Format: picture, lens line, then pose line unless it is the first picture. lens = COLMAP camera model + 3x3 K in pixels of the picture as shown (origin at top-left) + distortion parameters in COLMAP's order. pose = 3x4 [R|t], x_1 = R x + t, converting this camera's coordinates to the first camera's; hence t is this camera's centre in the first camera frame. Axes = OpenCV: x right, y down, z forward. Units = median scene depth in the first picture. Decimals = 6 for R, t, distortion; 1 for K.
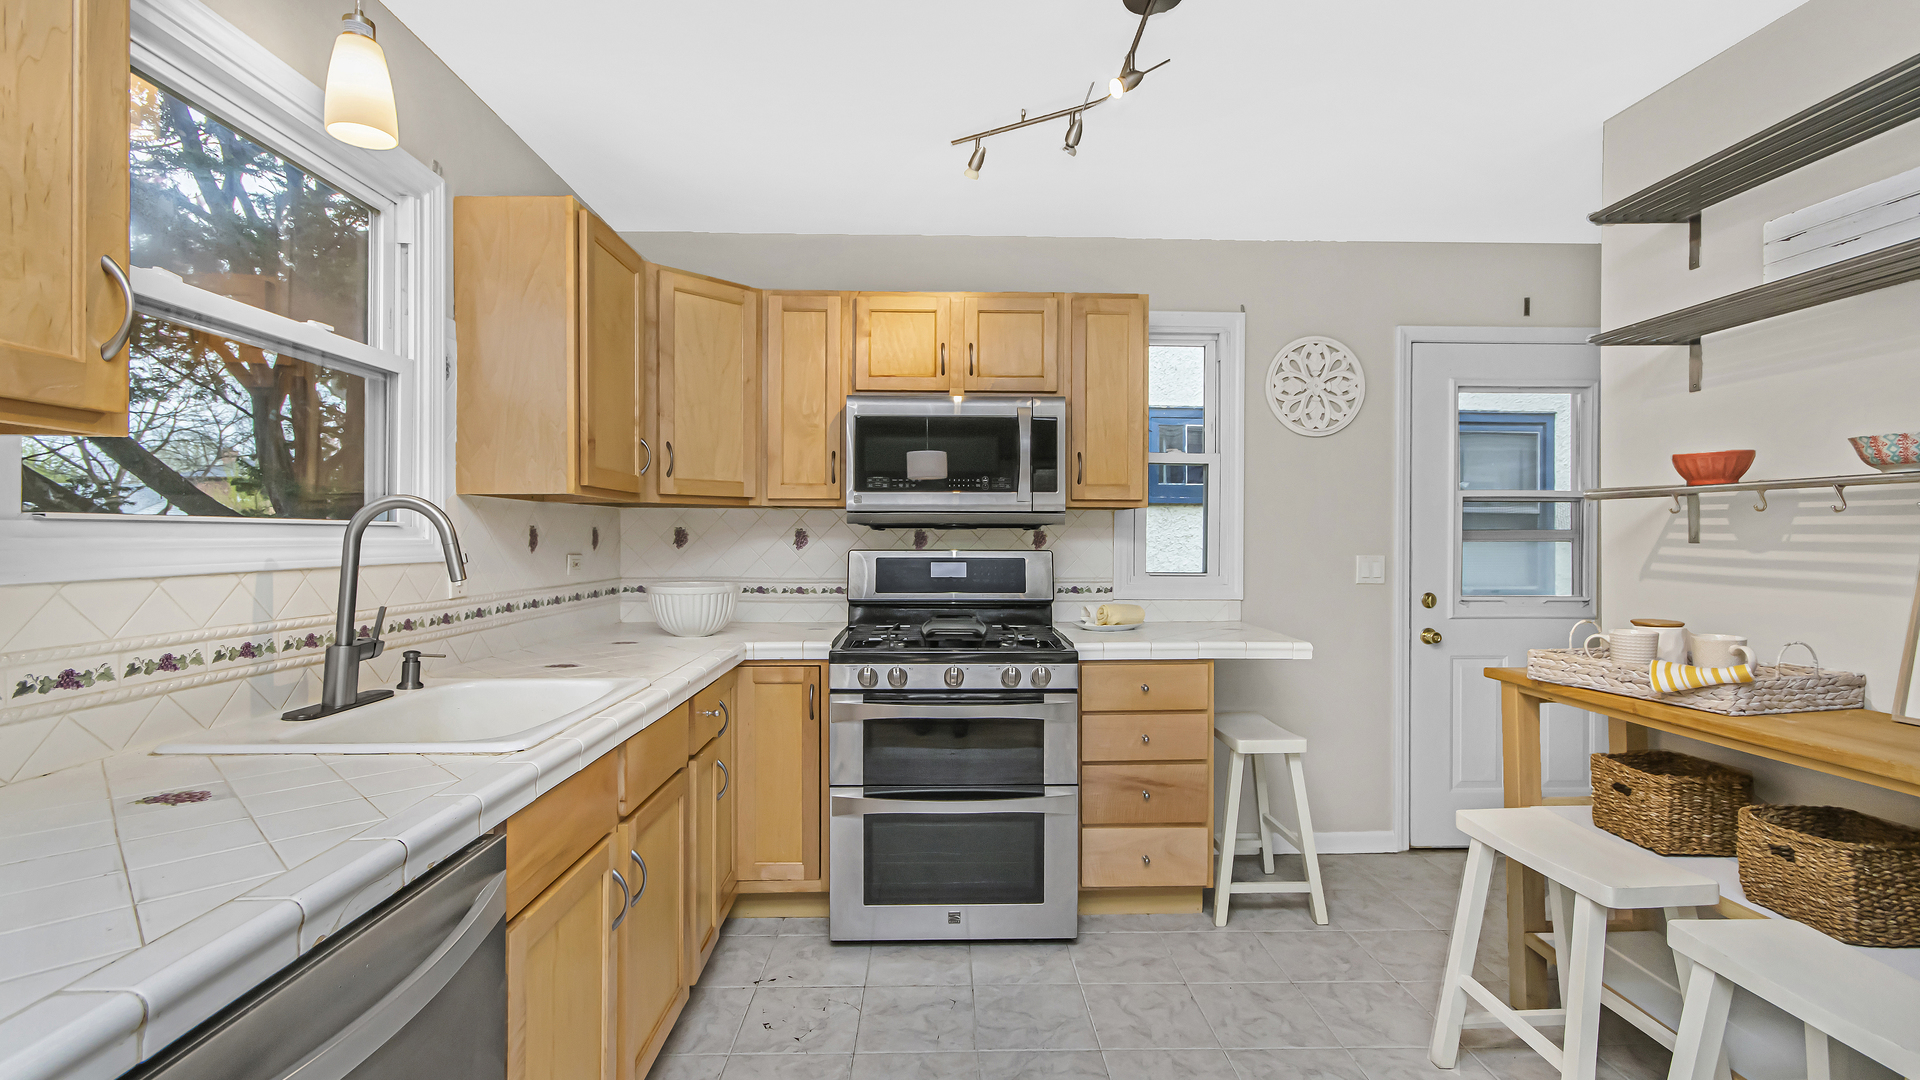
lens RADIAL K [[842.0, 0, 966.6], [0, 842.0, 543.0], [0, 0, 1]] dist [-0.000803, 0.000007]
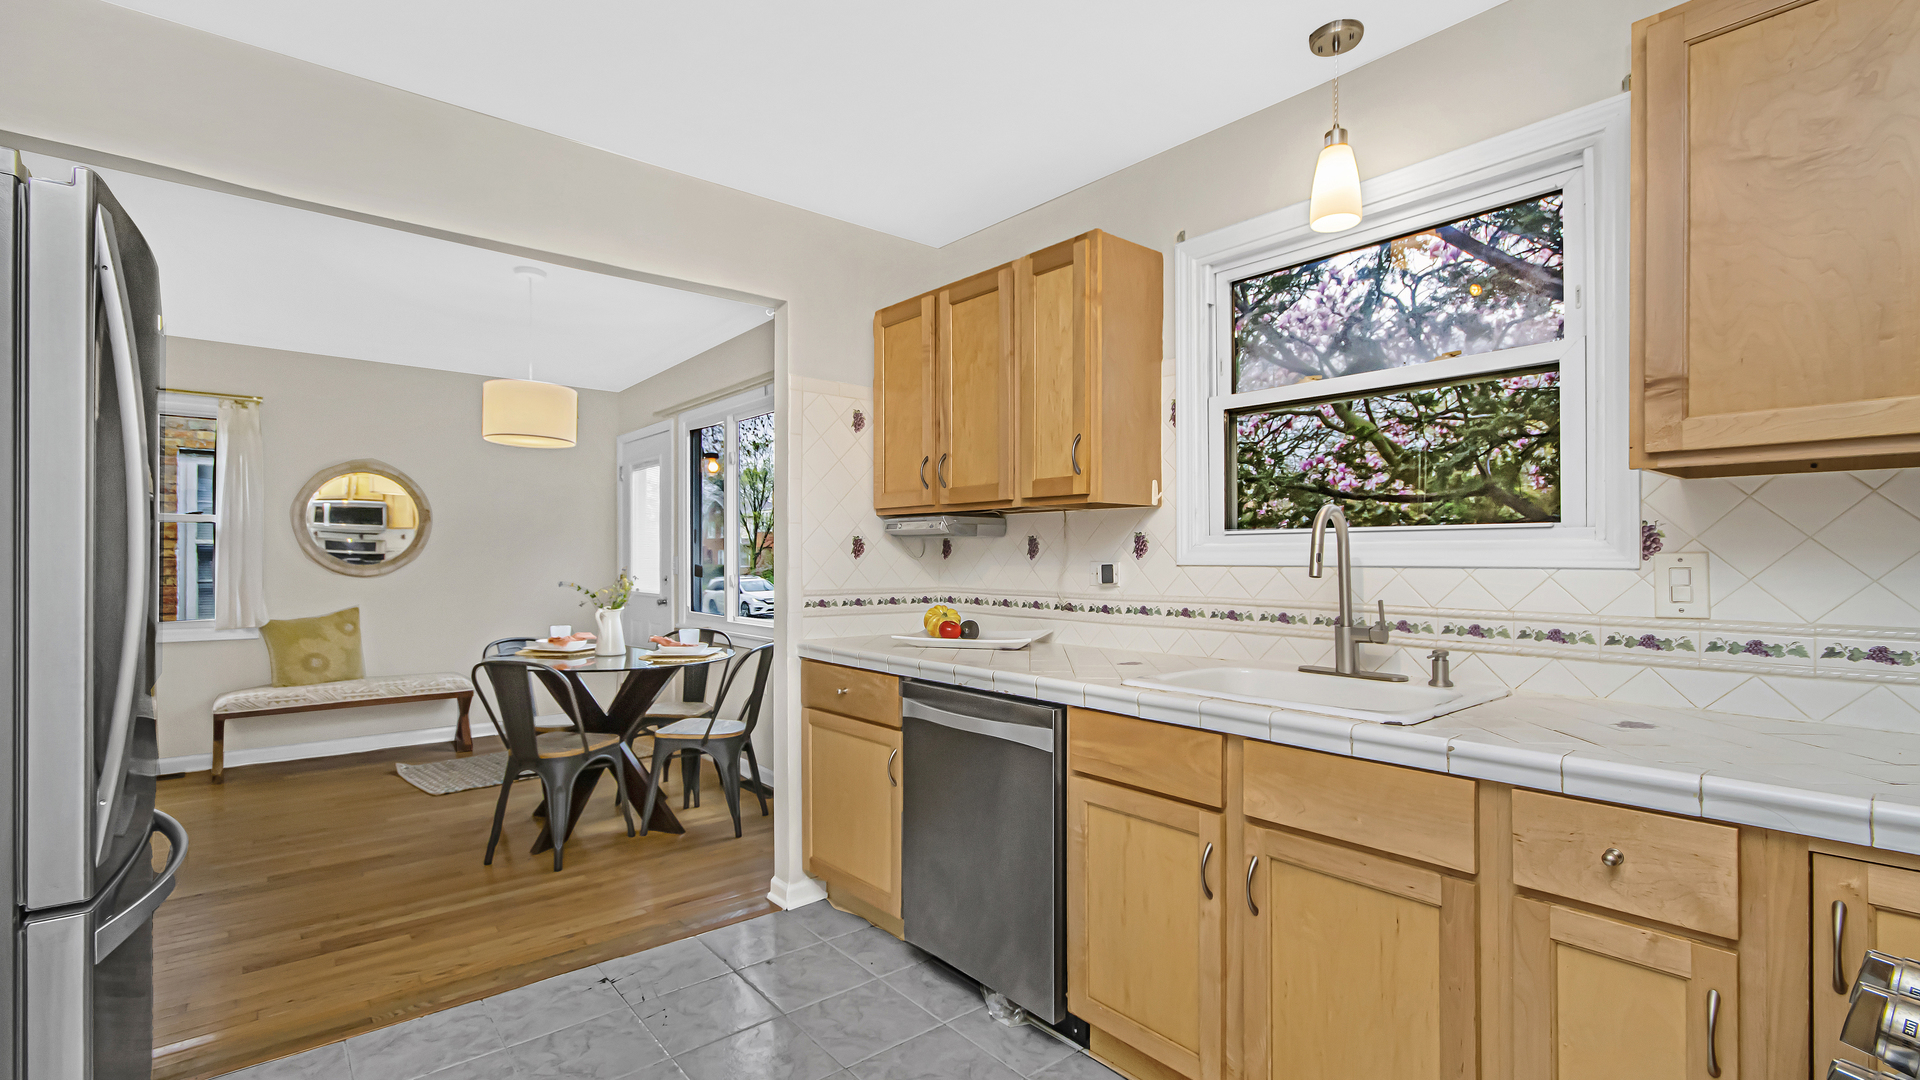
lens RADIAL K [[842.0, 0, 966.6], [0, 842.0, 543.0], [0, 0, 1]] dist [-0.000803, 0.000007]
pose [[-0.779188, -0.000397, -0.626790, 0.305299], [0.006547, 0.999940, -0.008772, 0.001237], [0.626756, -0.010939, -0.779139, 0.965795]]
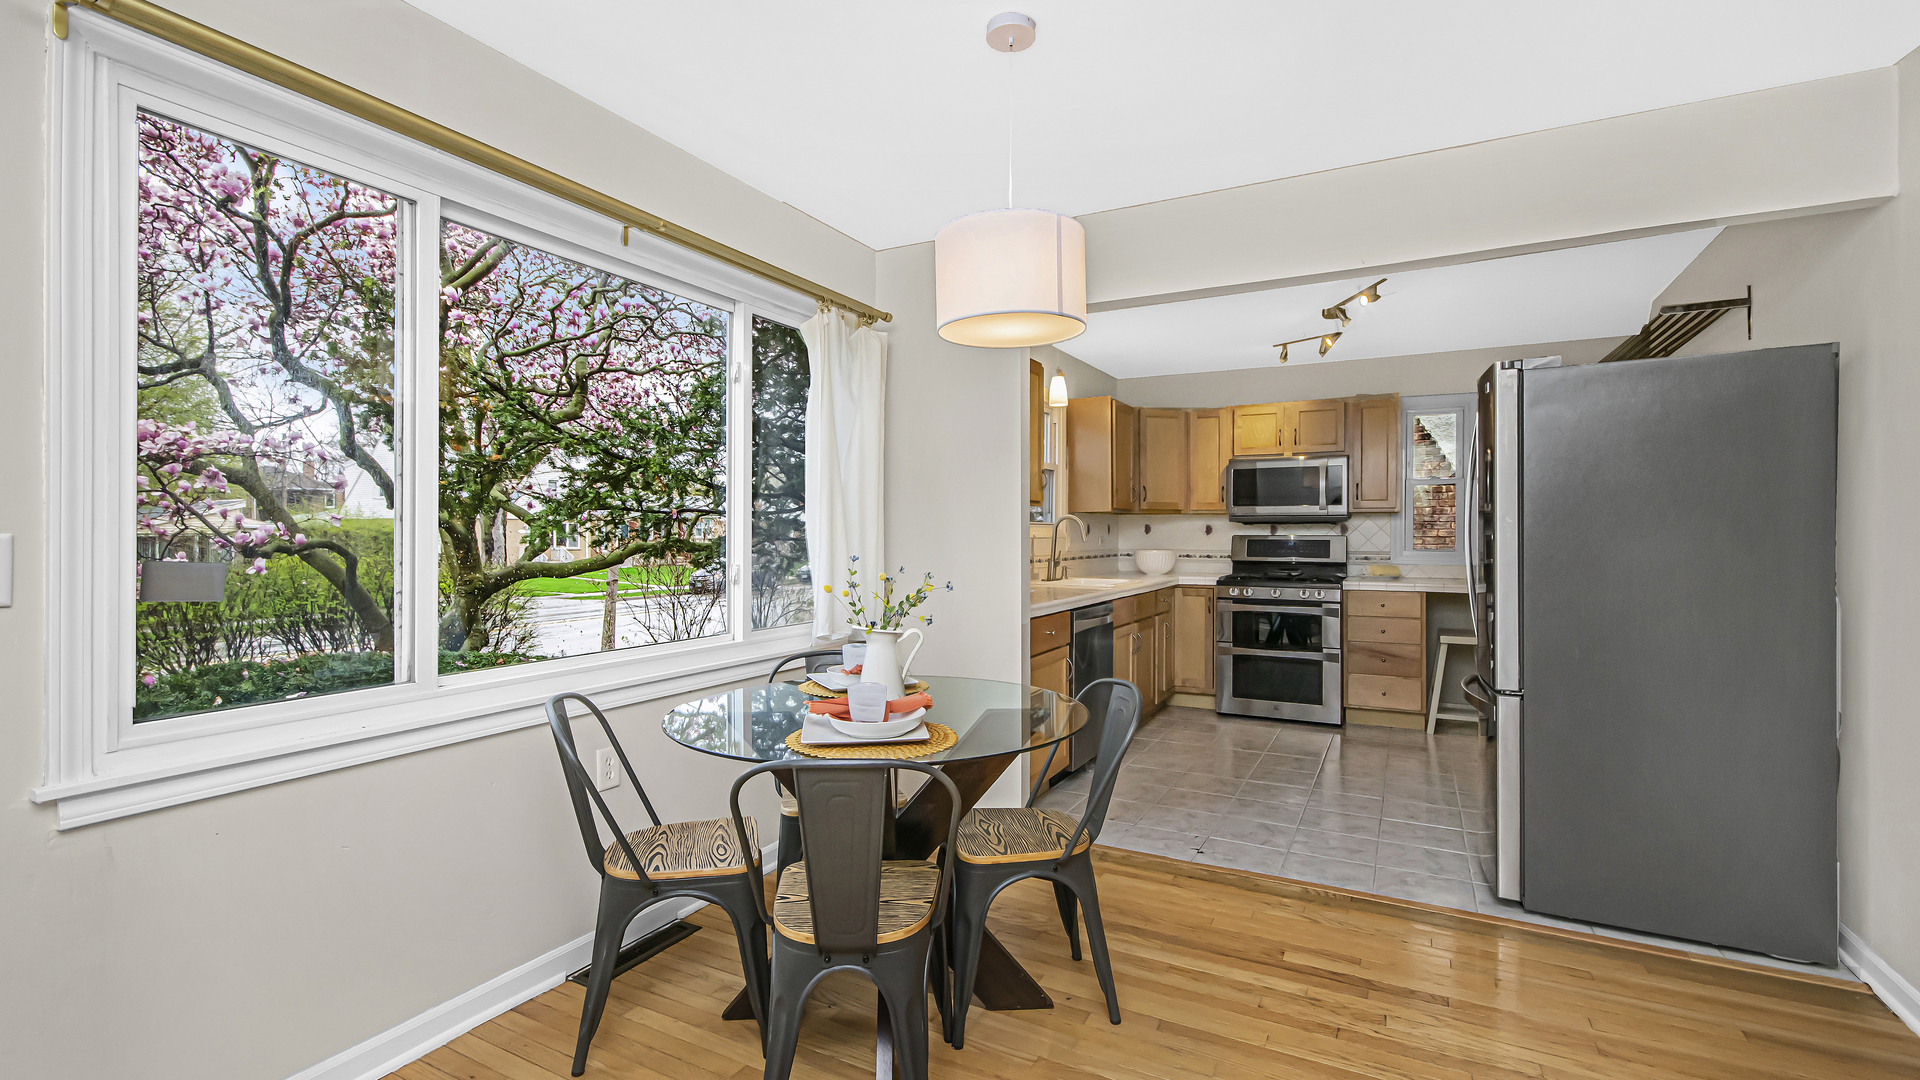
lens RADIAL K [[842.0, 0, 966.6], [0, 842.0, 543.0], [0, 0, 1]] dist [-0.000803, 0.000007]
pose [[0.869793, 0.004538, -0.493395, 0.338468], [-0.001387, 0.999976, 0.006752, 0.016886], [0.493414, -0.005188, 0.869779, -1.179497]]
